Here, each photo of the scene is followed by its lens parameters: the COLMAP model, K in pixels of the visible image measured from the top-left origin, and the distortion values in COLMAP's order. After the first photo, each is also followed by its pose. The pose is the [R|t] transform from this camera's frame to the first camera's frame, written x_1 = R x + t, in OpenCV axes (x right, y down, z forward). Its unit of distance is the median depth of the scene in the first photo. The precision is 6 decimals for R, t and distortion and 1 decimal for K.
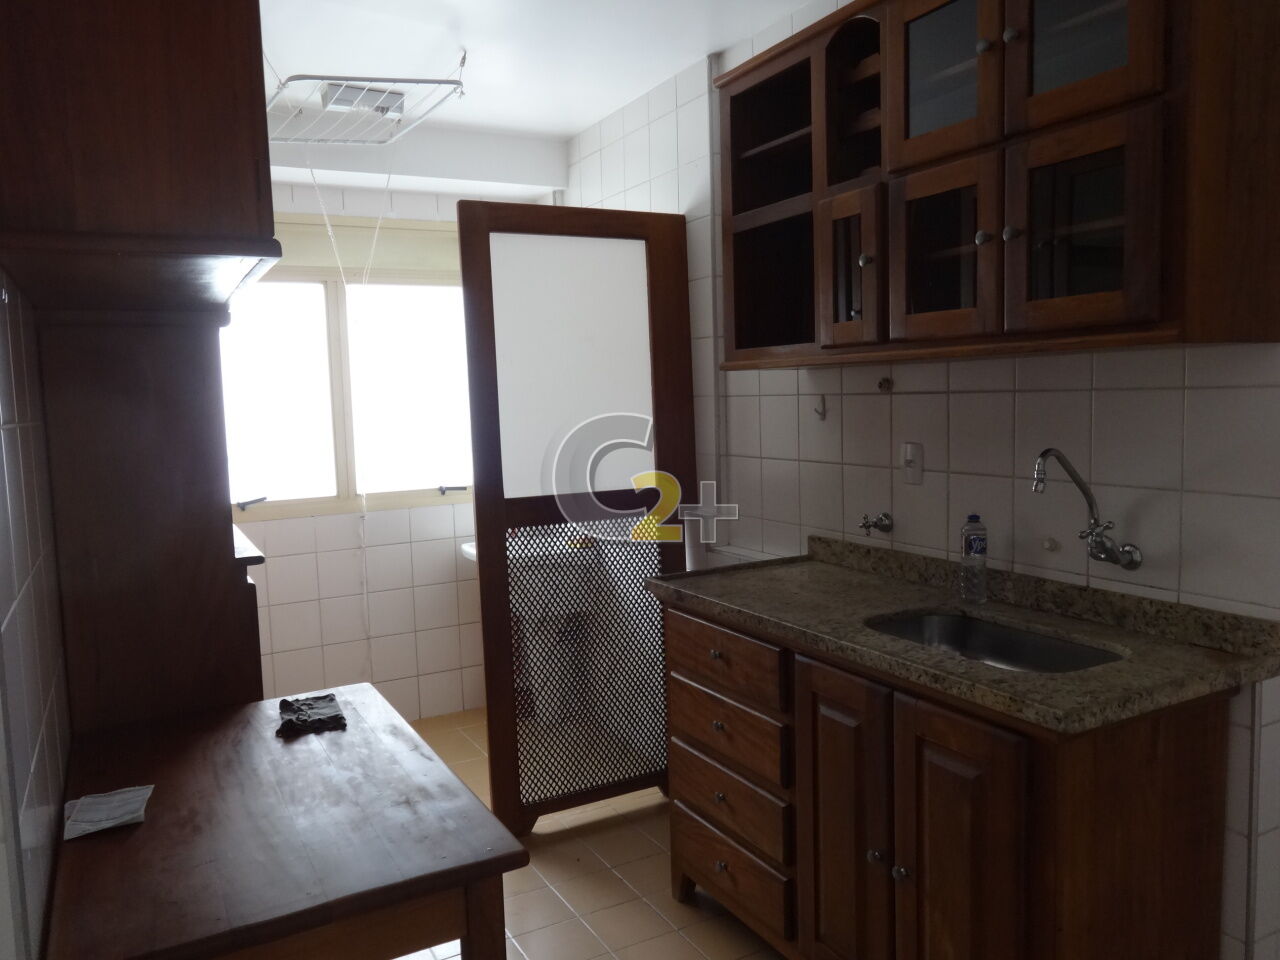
lens RADIAL K [[964.0, 0, 637.5], [0, 964.0, 474.2], [0, 0, 1]] dist [0.017395, 0.001806]
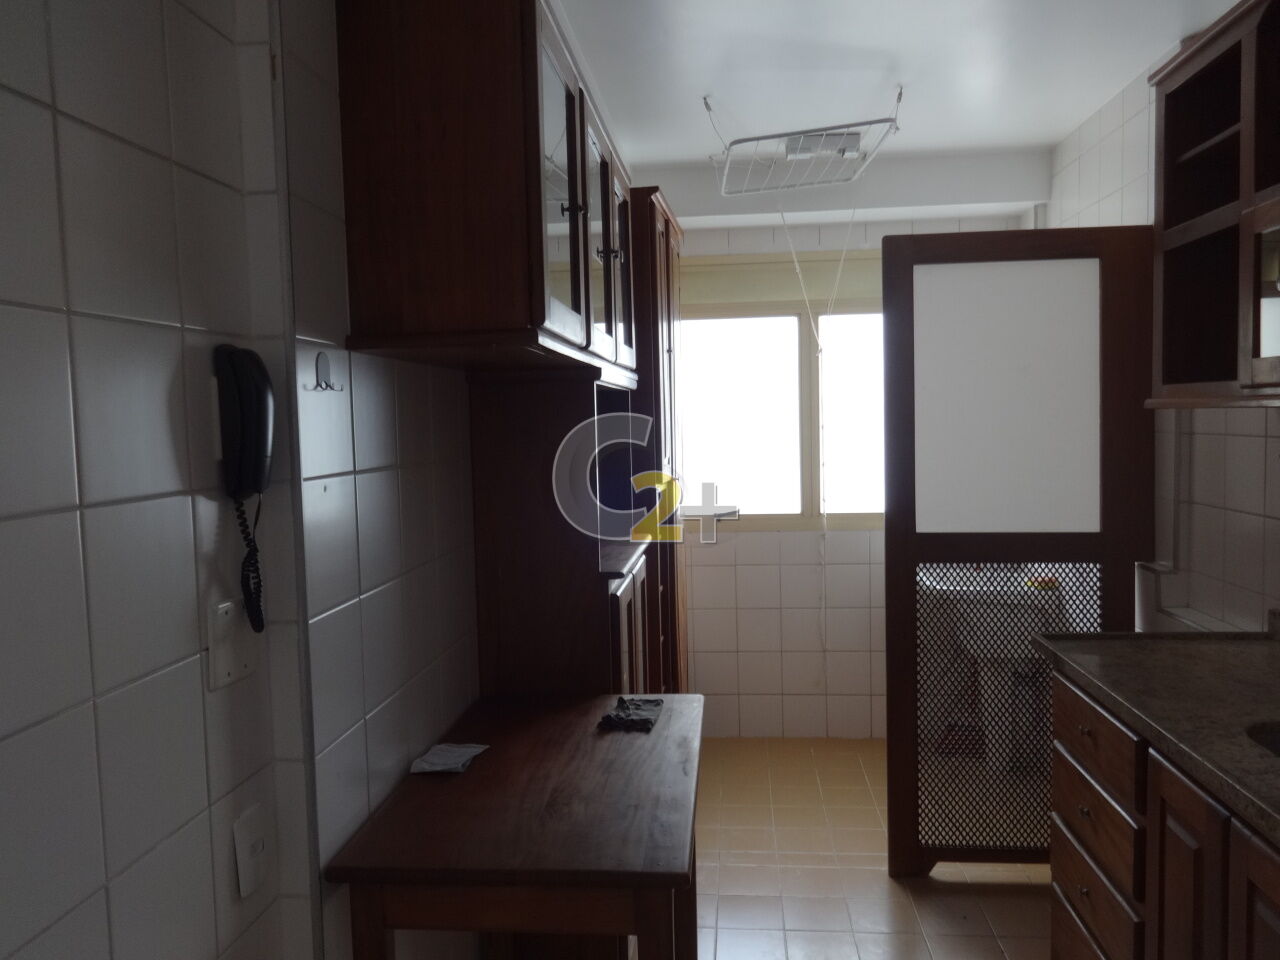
lens RADIAL K [[964.0, 0, 644.5], [0, 964.0, 474.4], [0, 0, 1]] dist [0.017395, 0.001806]
pose [[0.834680, 0.046289, -0.548786, 0.223457], [-0.049945, 0.998718, 0.008276, -0.037499], [0.548466, 0.020501, 0.835922, 0.022597]]
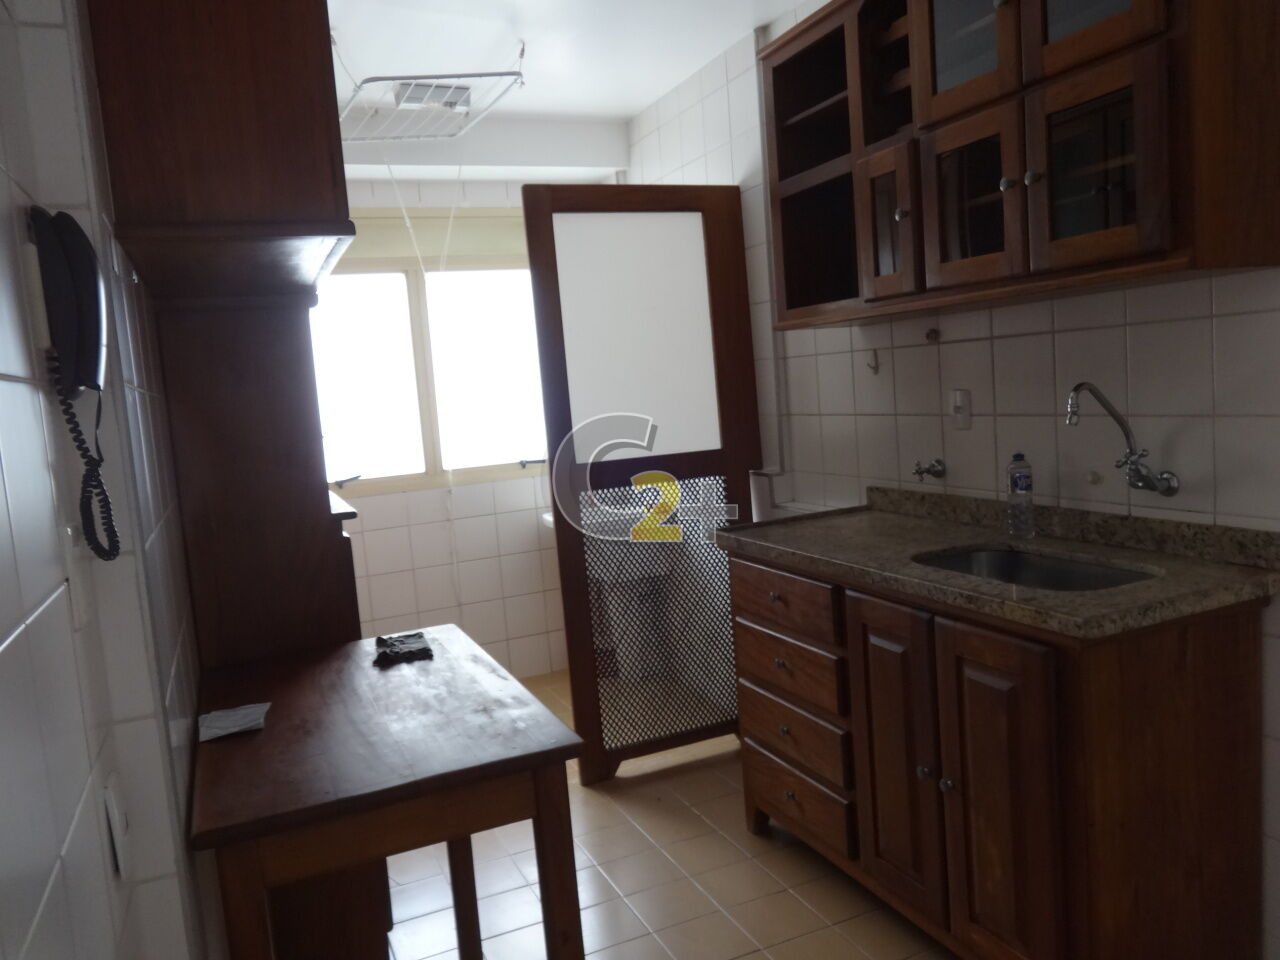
lens RADIAL K [[964.0, 0, 643.8], [0, 964.0, 467.9], [0, 0, 1]] dist [0.017395, 0.001806]
pose [[0.995598, -0.039541, -0.084982, 0.033387], [0.040497, 0.999134, 0.009546, 0.029970], [0.084531, -0.012946, 0.996337, -0.067239]]
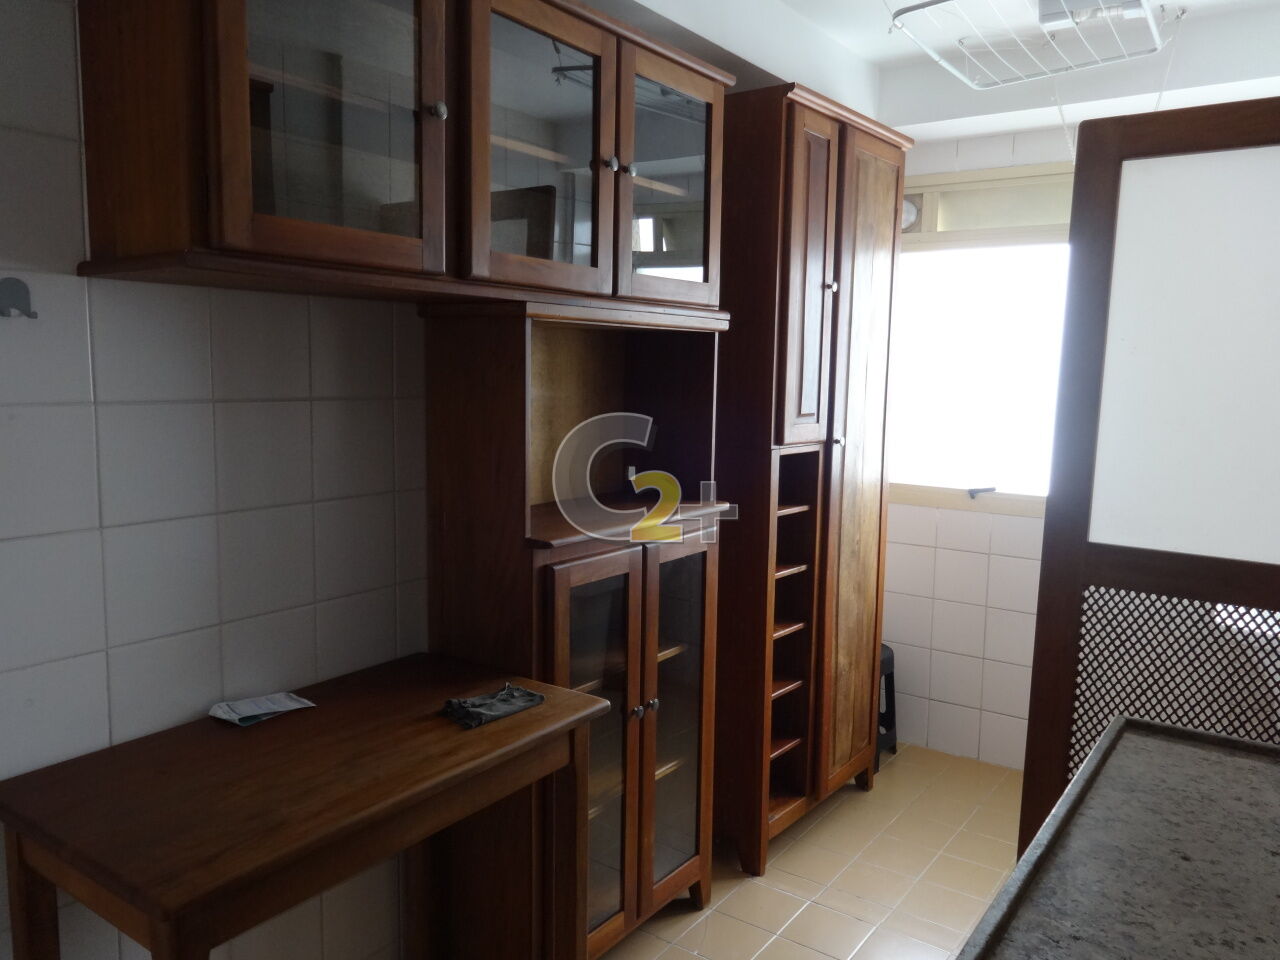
lens RADIAL K [[964.0, 0, 648.7], [0, 964.0, 470.2], [0, 0, 1]] dist [0.017395, 0.001806]
pose [[0.451147, 0.141838, -0.881106, 0.440065], [-0.107921, 0.988715, 0.103902, -0.086475], [0.885900, 0.048215, 0.461363, 0.503016]]
